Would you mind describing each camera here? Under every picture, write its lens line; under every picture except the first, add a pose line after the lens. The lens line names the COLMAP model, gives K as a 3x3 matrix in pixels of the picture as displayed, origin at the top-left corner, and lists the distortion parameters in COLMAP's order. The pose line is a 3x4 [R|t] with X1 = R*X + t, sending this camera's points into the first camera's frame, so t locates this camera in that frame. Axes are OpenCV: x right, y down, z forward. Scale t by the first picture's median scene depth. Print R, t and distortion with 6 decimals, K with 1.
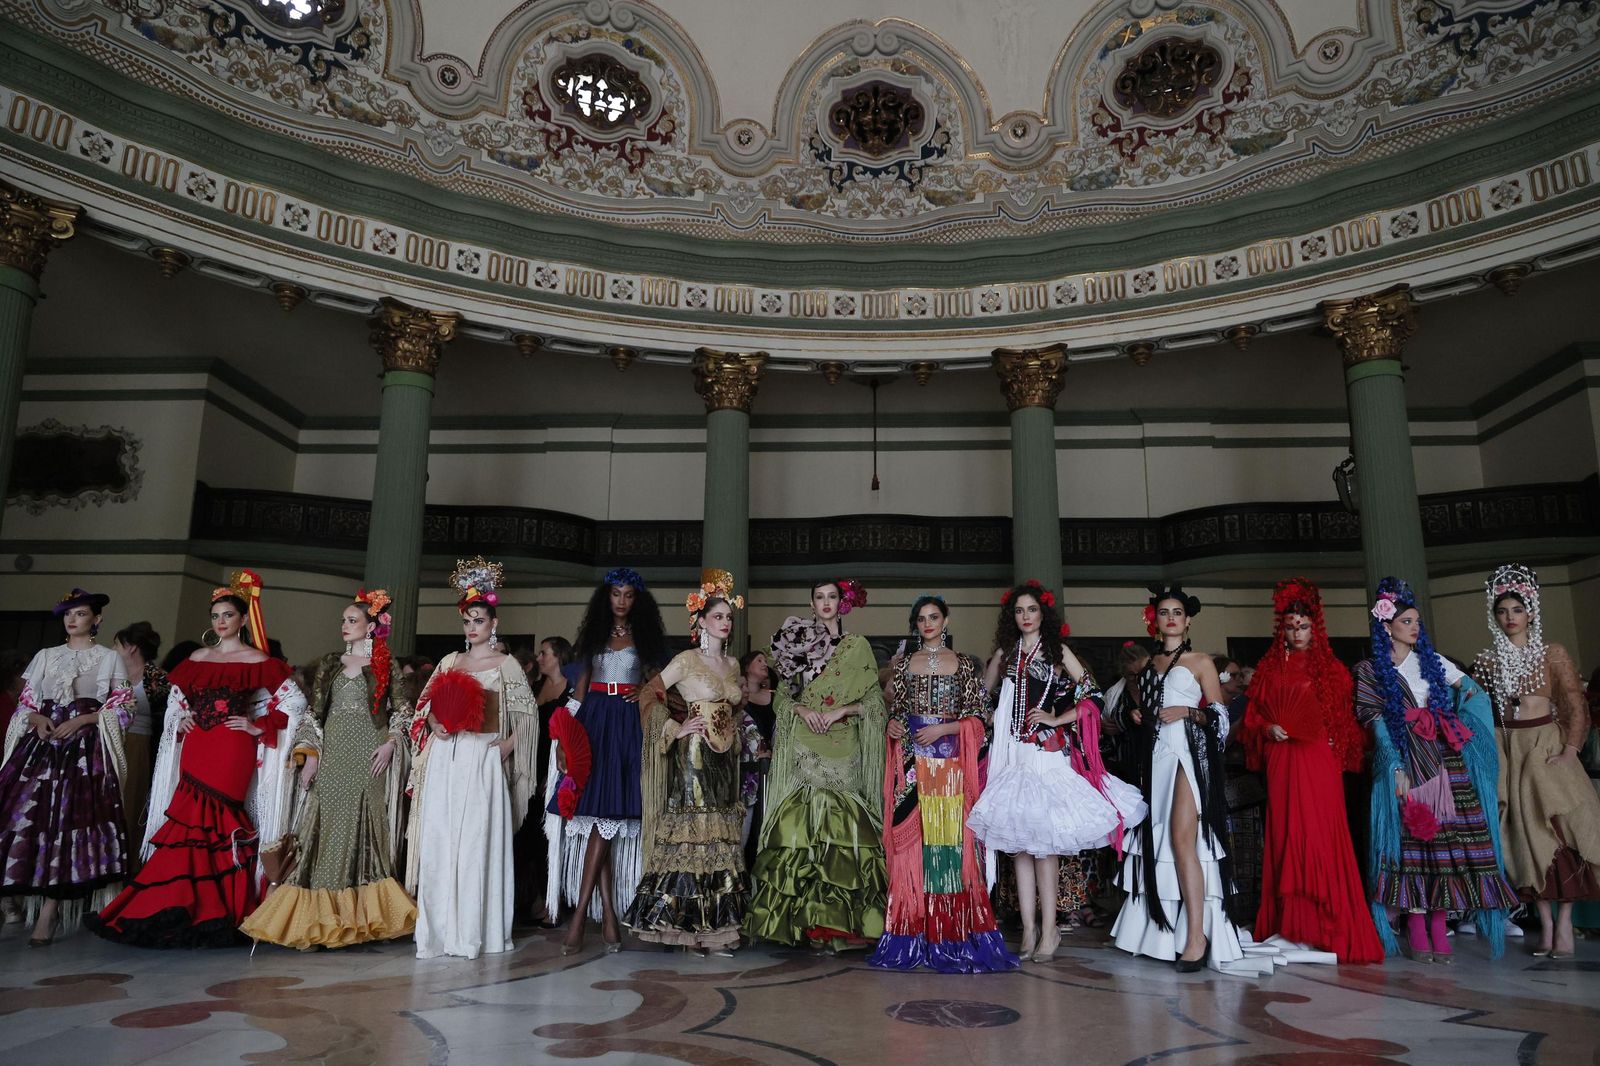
lens RADIAL K [[1205.3, 0, 804.9], [0, 1205.3, 526.8], [0, 0, 1]] dist [-0.001439, -0.011782]
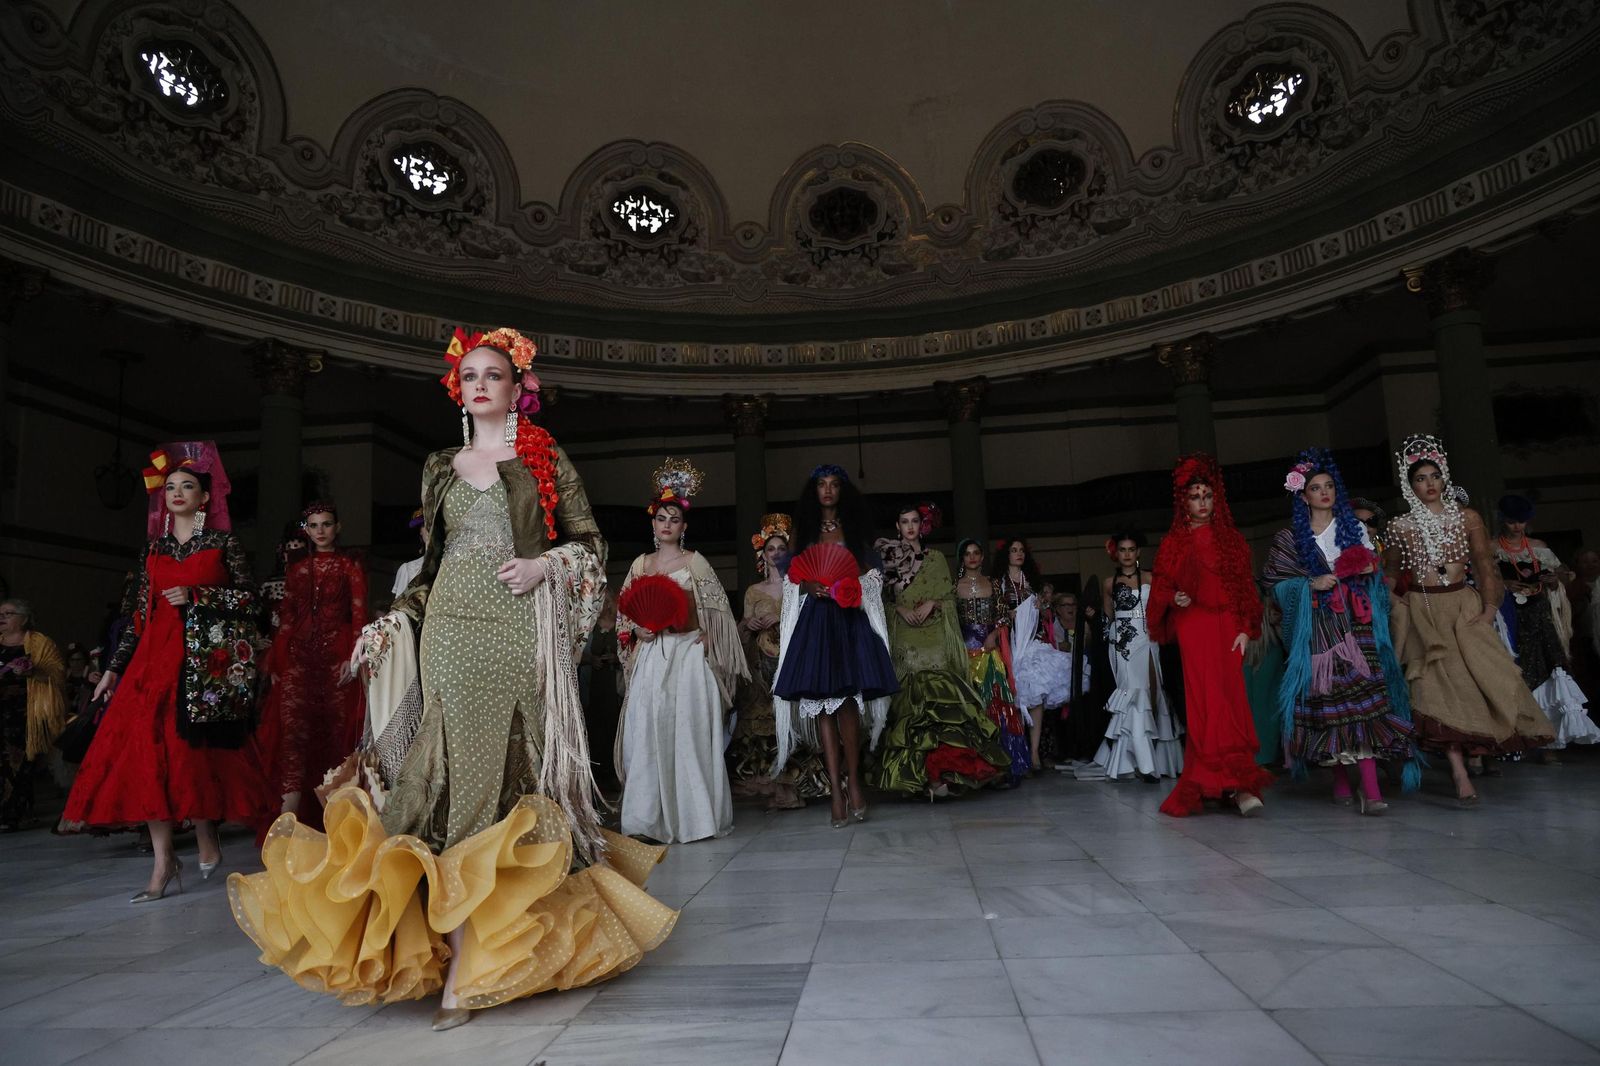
lens RADIAL K [[1205.3, 0, 804.9], [0, 1205.3, 526.8], [0, 0, 1]] dist [-0.001439, -0.011782]
pose [[0.997851, -0.056165, -0.033759, 0.043931], [0.058113, 0.996518, 0.059793, -0.070739], [0.030283, -0.061627, 0.997640, -0.413681]]
